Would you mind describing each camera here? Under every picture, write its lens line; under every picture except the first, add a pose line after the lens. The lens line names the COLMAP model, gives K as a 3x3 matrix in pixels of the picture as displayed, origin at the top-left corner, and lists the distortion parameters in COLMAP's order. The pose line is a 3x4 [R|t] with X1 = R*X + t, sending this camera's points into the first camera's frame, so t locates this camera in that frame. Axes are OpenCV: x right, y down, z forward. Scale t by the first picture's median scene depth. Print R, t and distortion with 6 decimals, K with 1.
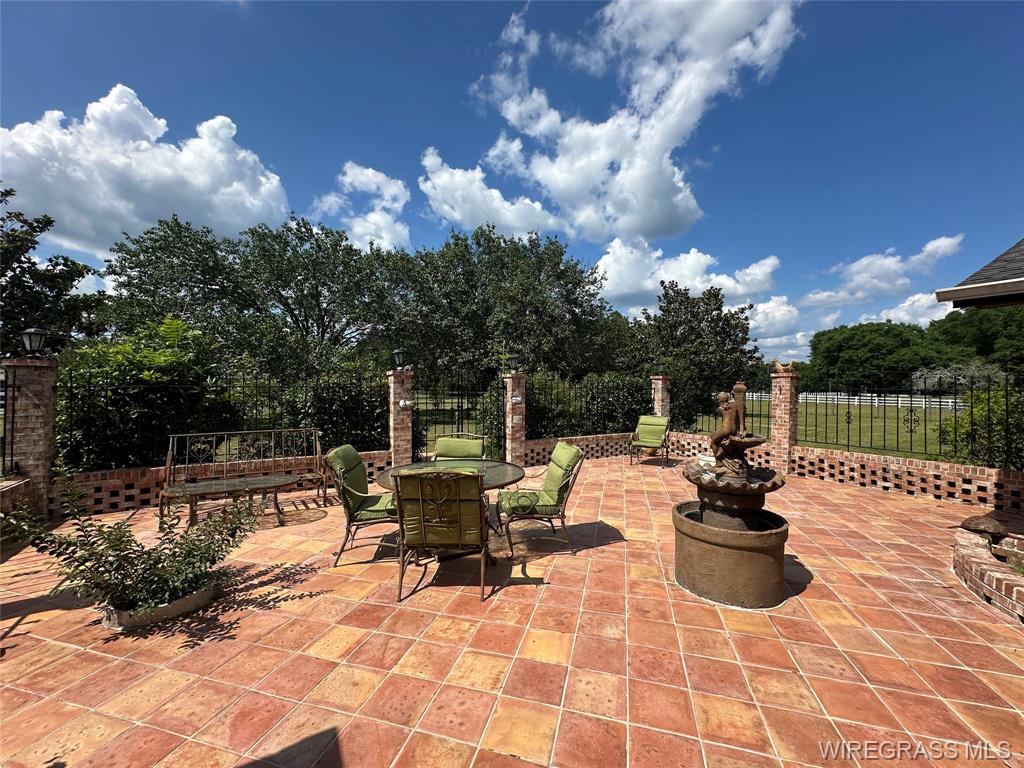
lens RADIAL K [[407.3, 0, 513.2], [0, 407.3, 384.0], [0, 0, 1]] dist [-0.001610, -0.000175]
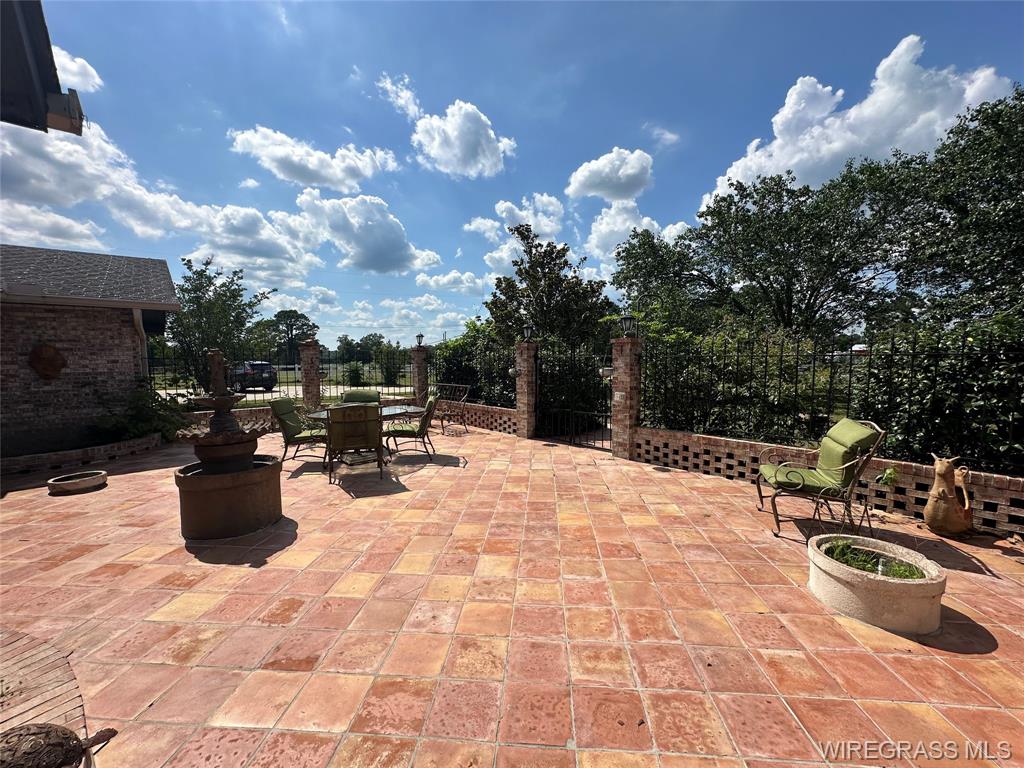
lens RADIAL K [[407.3, 0, 508.9], [0, 407.3, 391.6], [0, 0, 1]] dist [-0.001610, -0.000175]
pose [[0.182646, 0.065595, -0.980988, 0.850398], [0.015217, 0.997464, 0.069530, 0.023007], [0.983061, -0.027627, 0.181185, 0.747169]]
